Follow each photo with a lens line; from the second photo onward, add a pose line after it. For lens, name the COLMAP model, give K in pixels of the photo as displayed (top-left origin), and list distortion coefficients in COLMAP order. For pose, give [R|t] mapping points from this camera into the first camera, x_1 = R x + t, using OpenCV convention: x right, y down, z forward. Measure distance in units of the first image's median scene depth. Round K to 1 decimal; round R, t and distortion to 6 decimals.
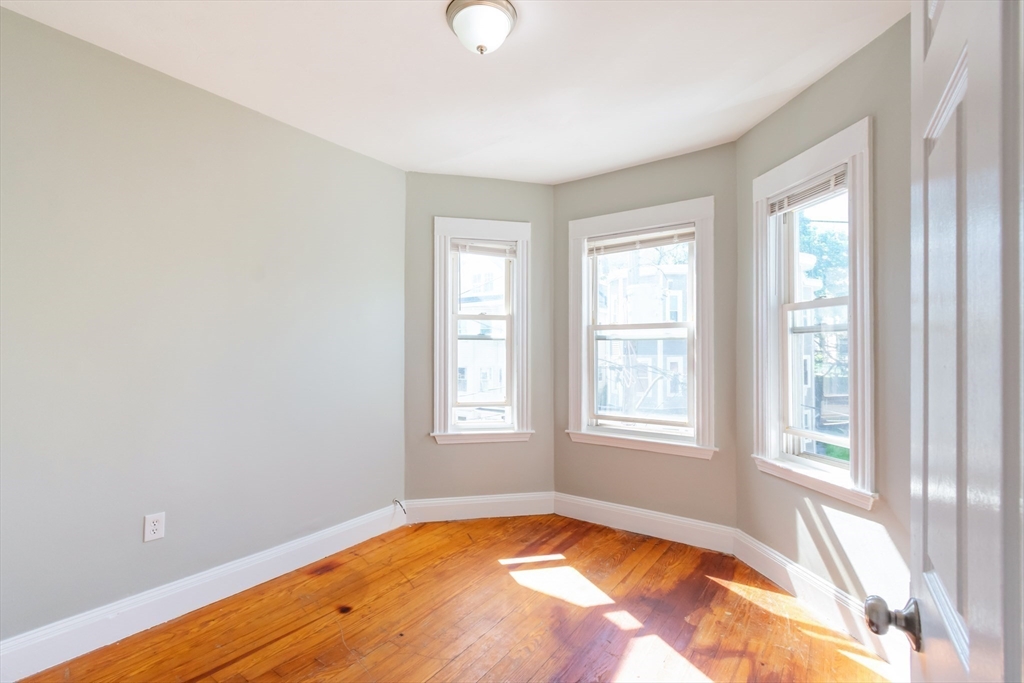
lens RADIAL K [[462.3, 0, 510.5], [0, 462.3, 346.9], [0, 0, 1]] dist [0.000745, -0.000344]
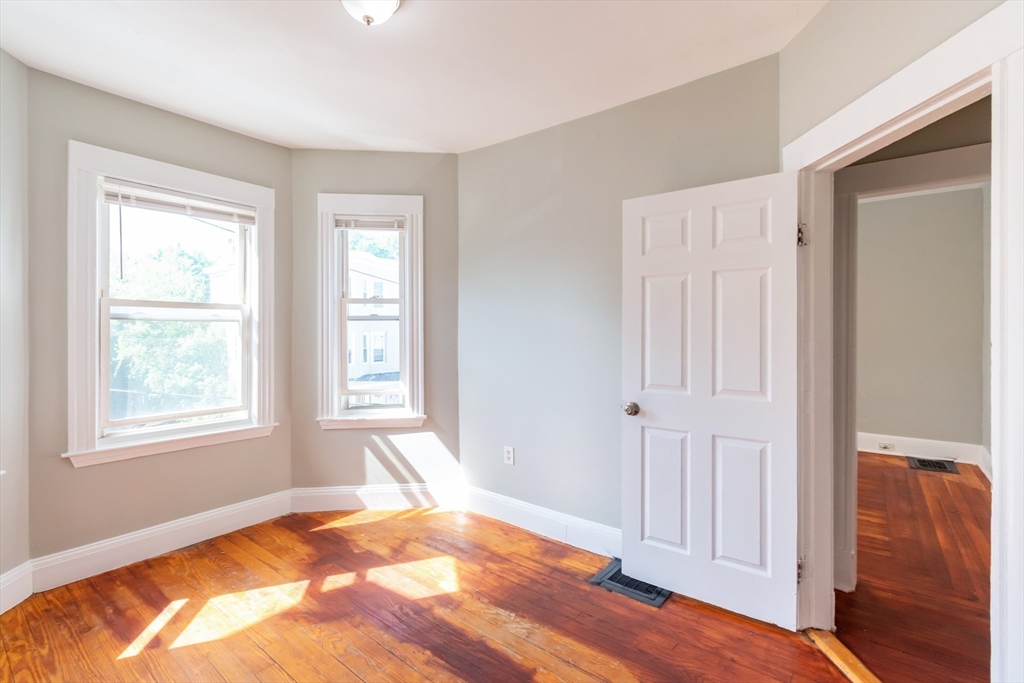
lens RADIAL K [[458.3, 0, 511.2], [0, 458.3, 328.2], [0, 0, 1]] dist [-0.000248, -0.000351]
pose [[0.048449, 0.009091, 0.998784, -0.587452], [-0.008791, 0.999924, -0.008675, 0.000540], [-0.998787, -0.008360, 0.048525, 0.386601]]
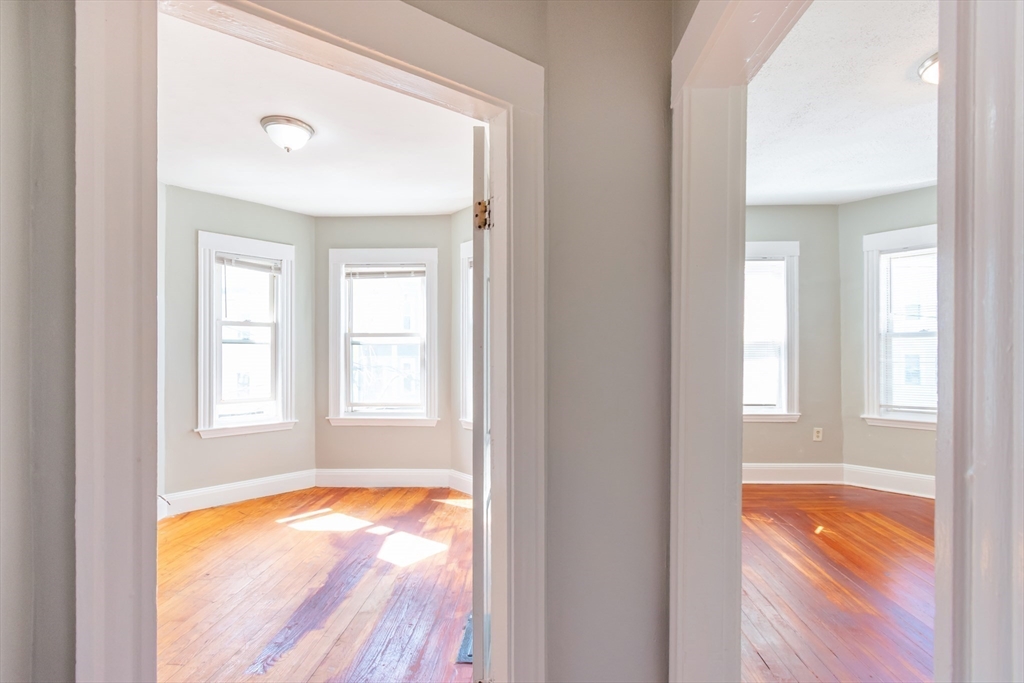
lens RADIAL K [[458.4, 0, 522.7], [0, 458.4, 349.3], [0, 0, 1]] dist [0.000633, 0.000049]
pose [[0.831823, 0.001425, 0.555039, -0.145876], [-0.002188, 0.999997, 0.000711, -0.004835], [-0.555036, -0.001806, 0.831824, -0.368360]]
